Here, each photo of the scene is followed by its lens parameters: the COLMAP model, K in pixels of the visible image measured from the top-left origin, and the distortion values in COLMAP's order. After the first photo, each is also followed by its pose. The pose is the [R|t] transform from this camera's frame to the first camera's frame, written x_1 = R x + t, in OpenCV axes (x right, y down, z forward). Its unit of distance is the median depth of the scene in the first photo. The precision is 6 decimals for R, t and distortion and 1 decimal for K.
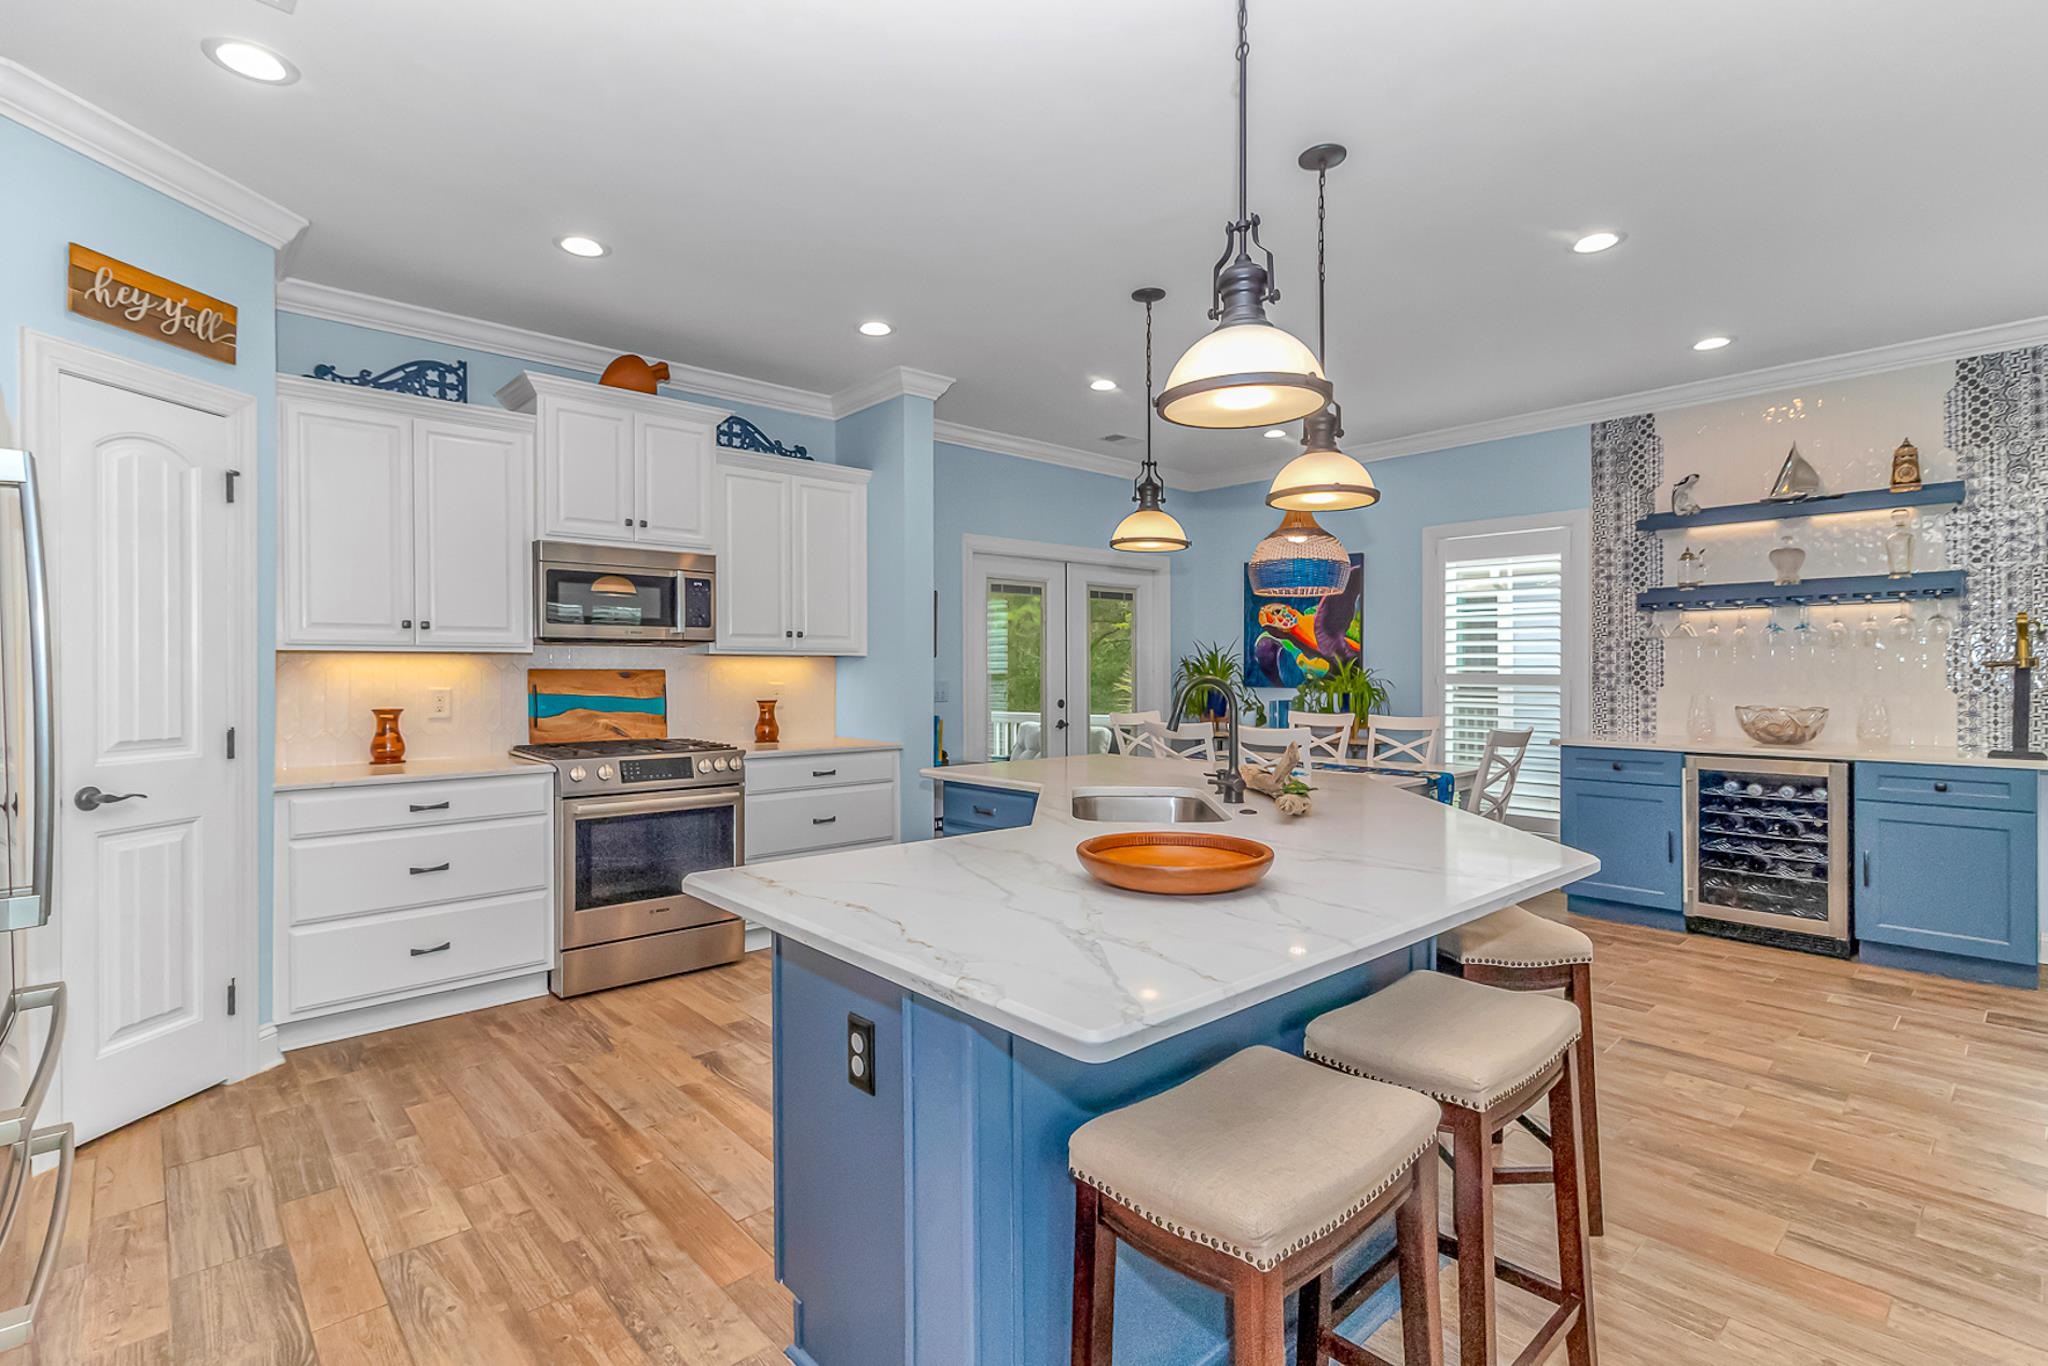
lens RADIAL K [[966.2, 0, 1020.9], [0, 966.2, 674.2], [0, 0, 1]] dist [0.007029, 0.000619]
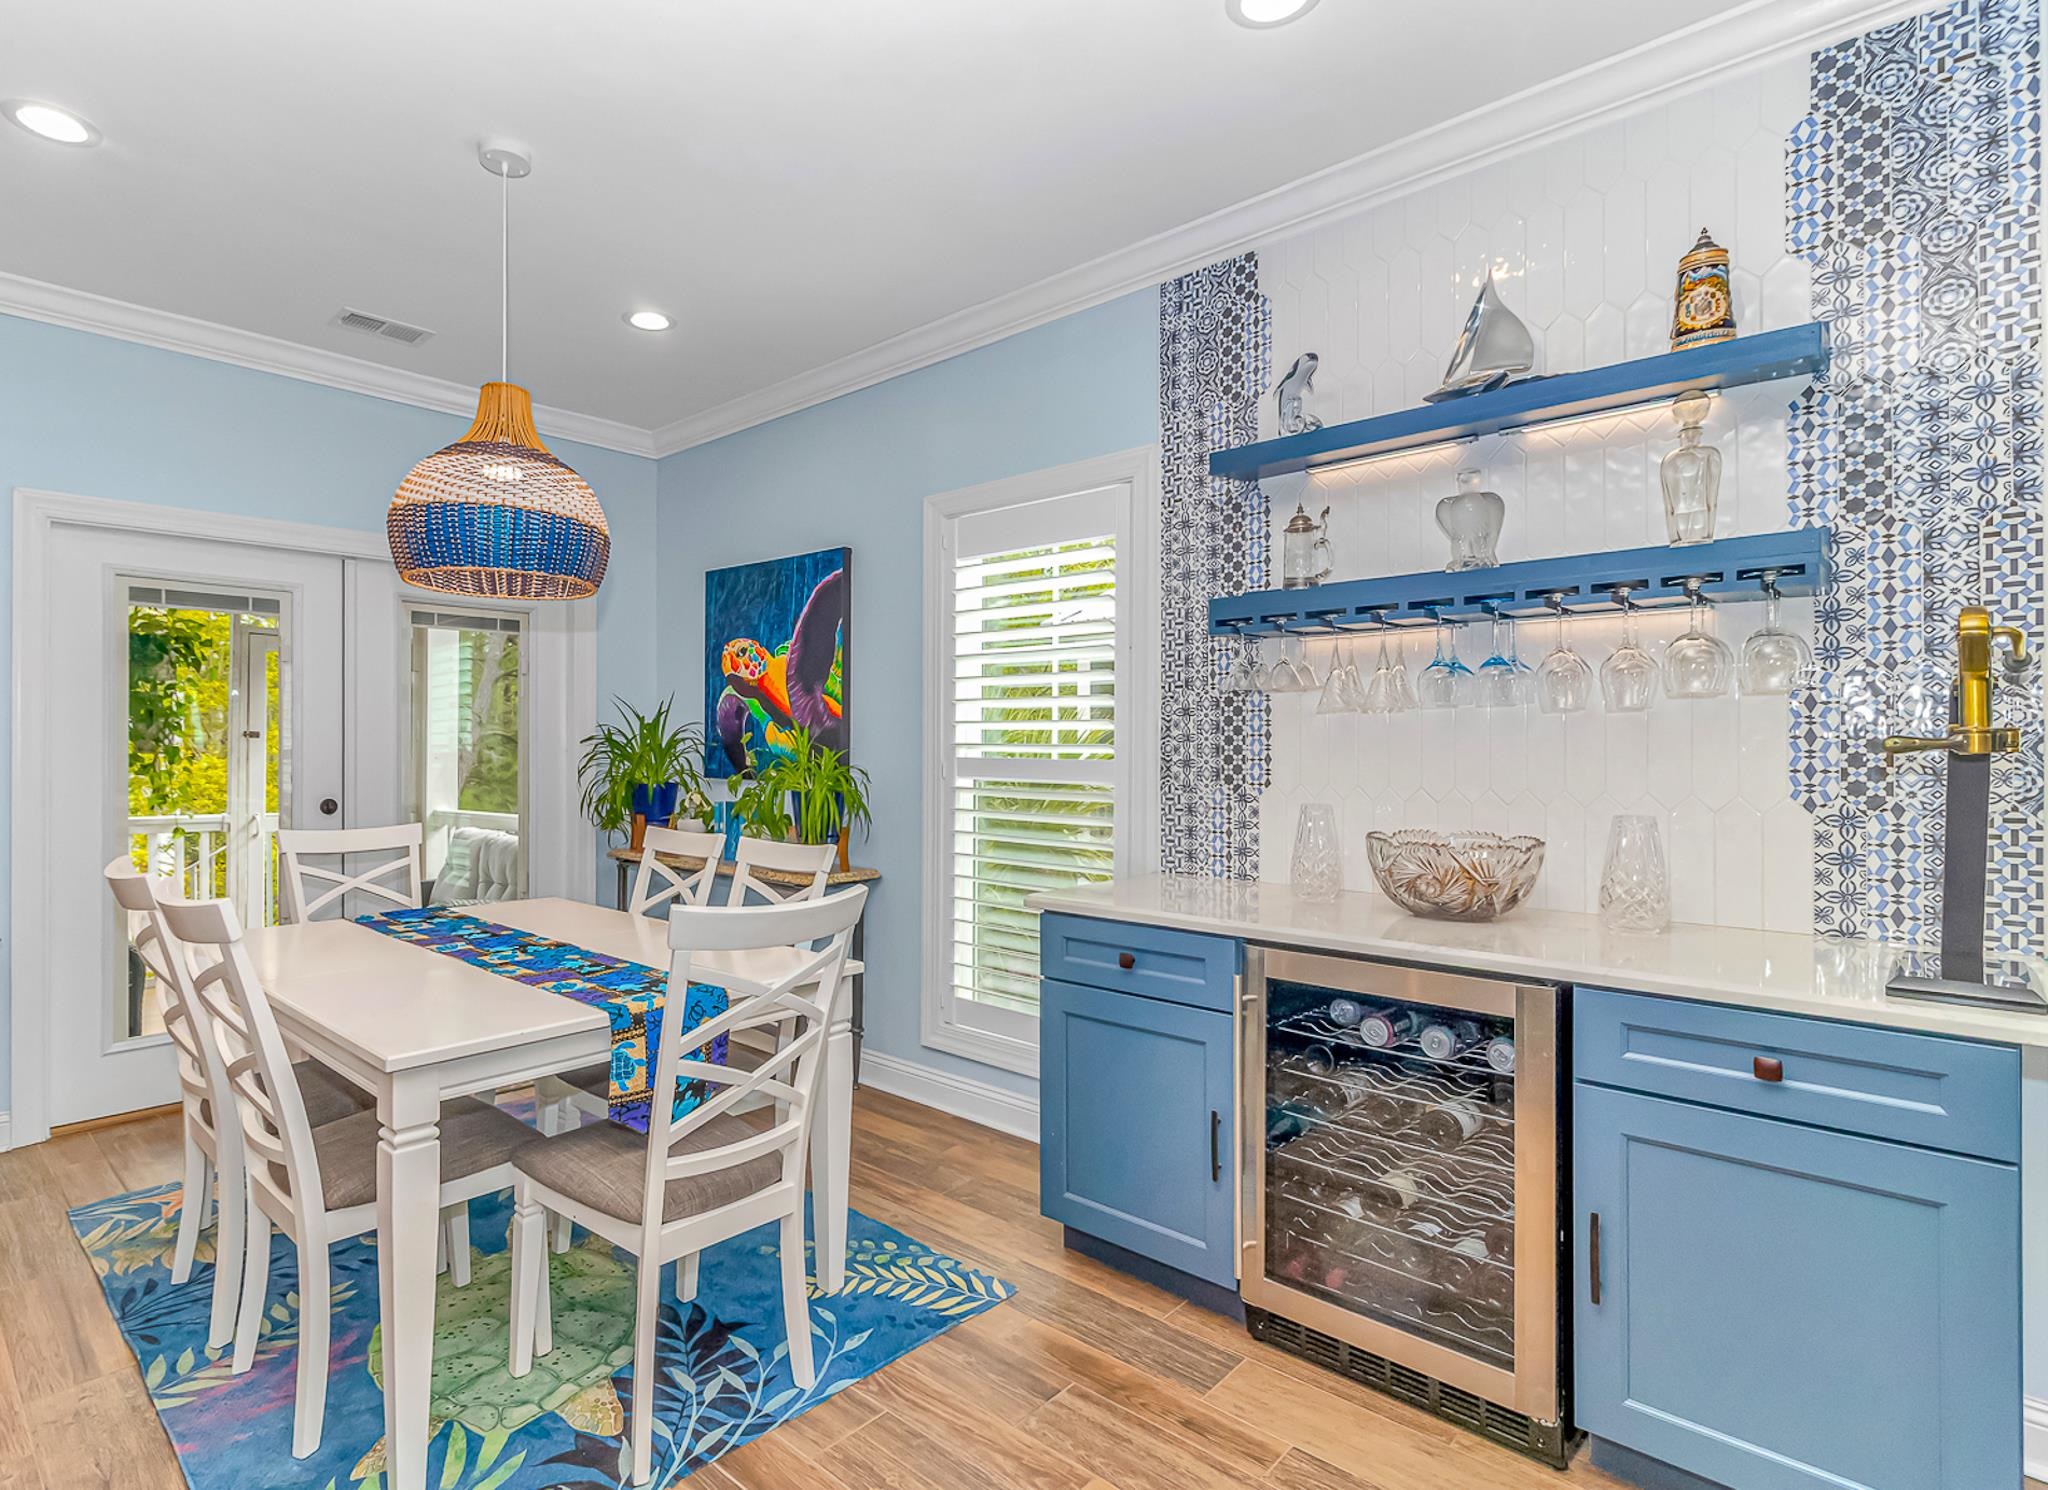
lens RADIAL K [[1044.4, 0, 929.4], [0, 1044.4, 744.5], [0, 0, 1]] dist [0.007490, 0.000258]
pose [[0.998590, 0.004269, 0.052920, 0.516047], [-0.003915, 0.999969, -0.006791, -0.005442], [-0.052947, 0.006575, 0.998576, 0.524811]]
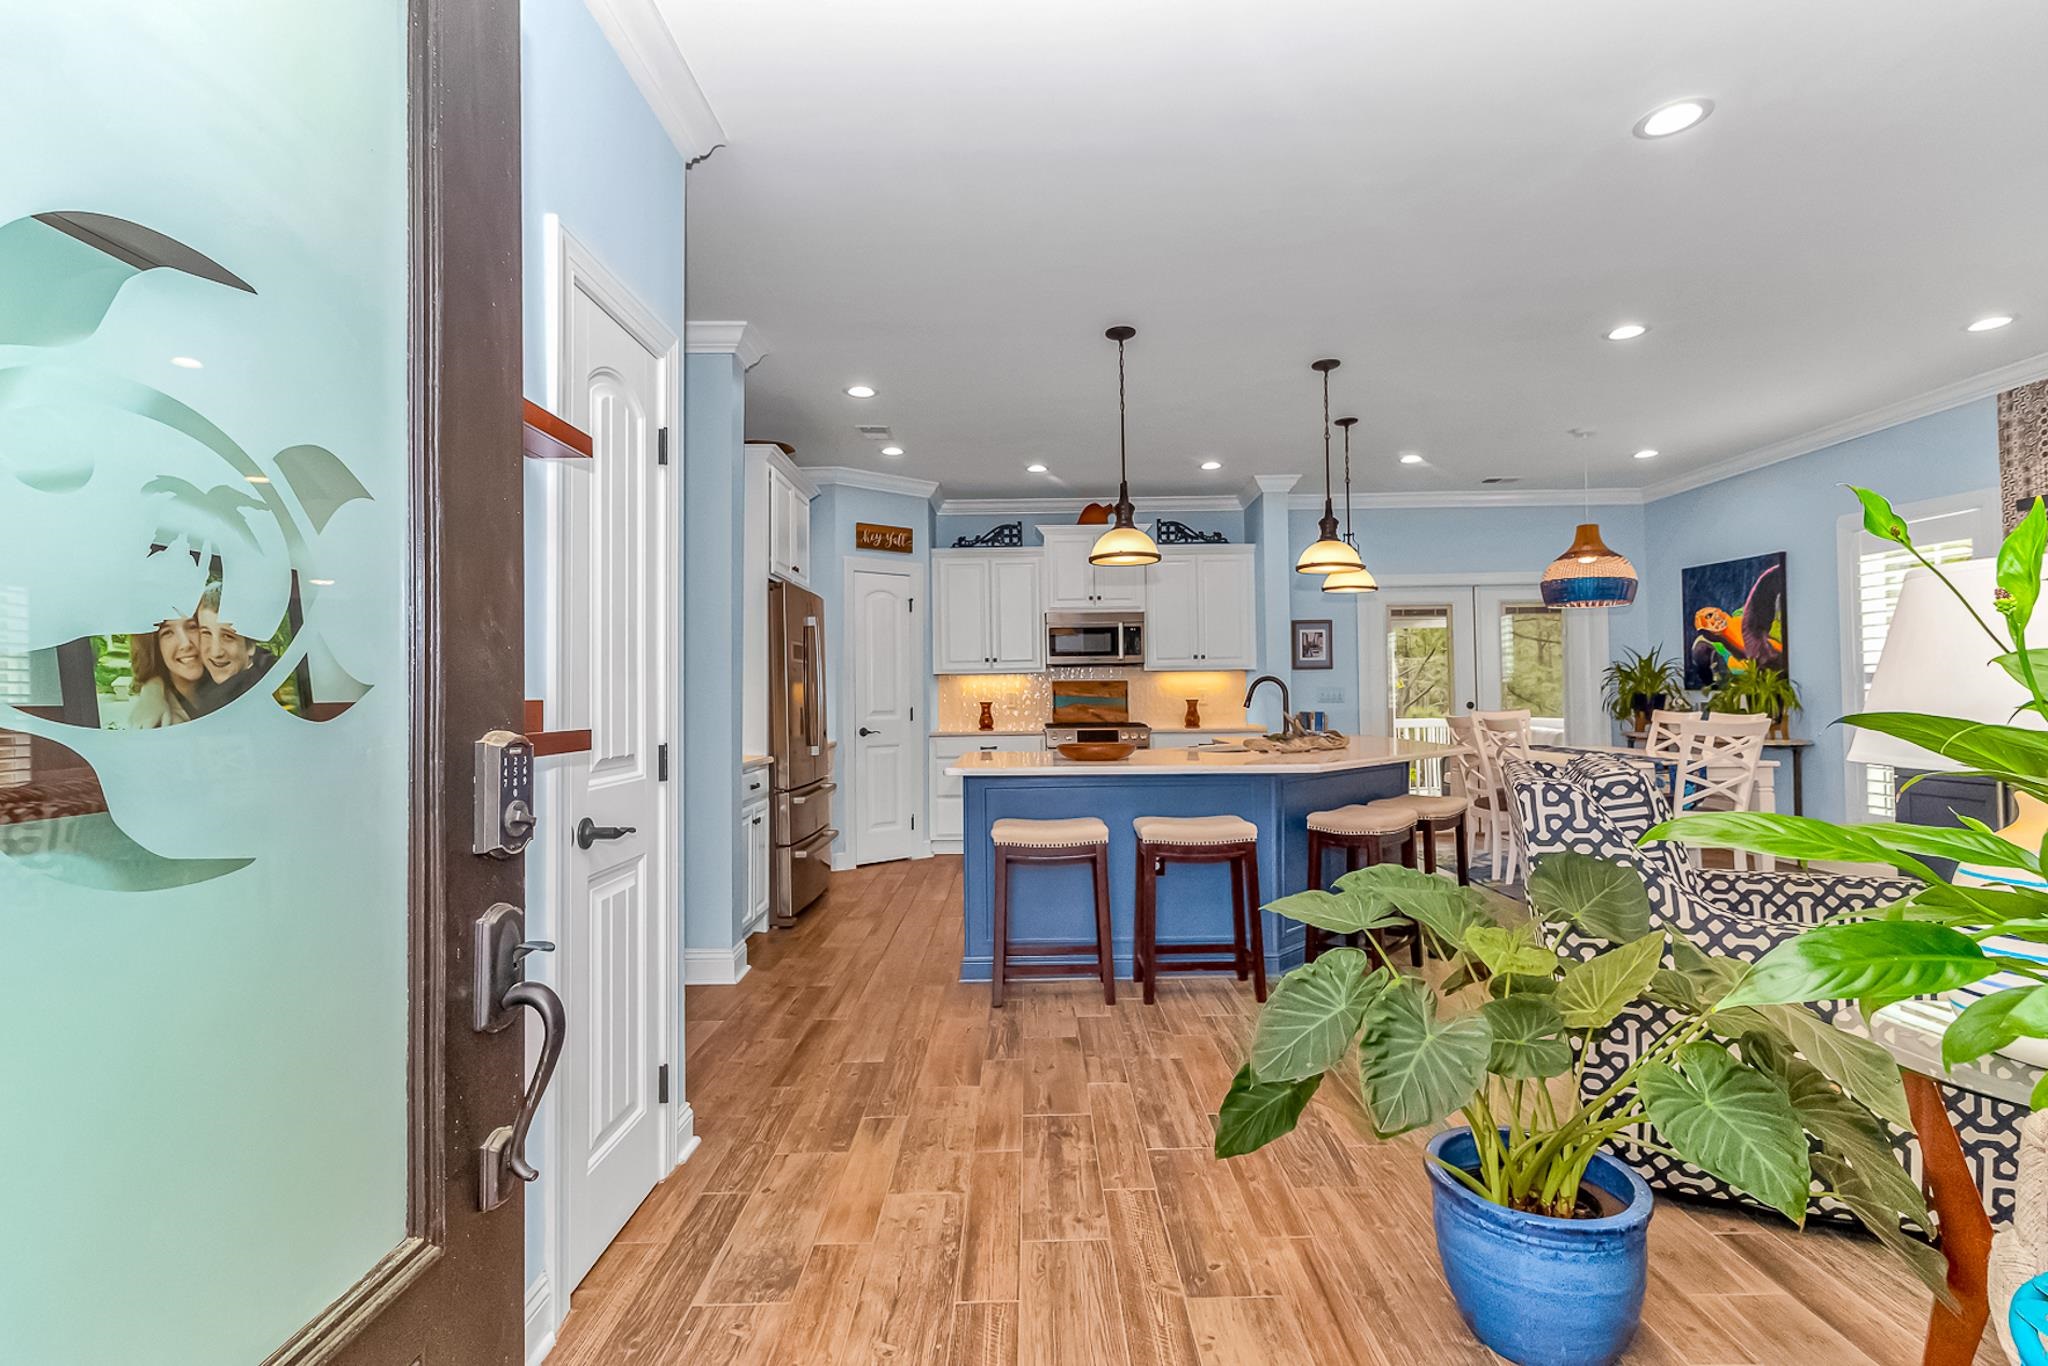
lens RADIAL K [[966.2, 0, 1019.4], [0, 966.2, 682.0], [0, 0, 1]] dist [0.007029, 0.000619]
pose [[0.735374, -0.017978, -0.677423, 0.626844], [0.009141, 0.999820, -0.016611, 0.022931], [0.677600, 0.006023, 0.735406, -0.354795]]
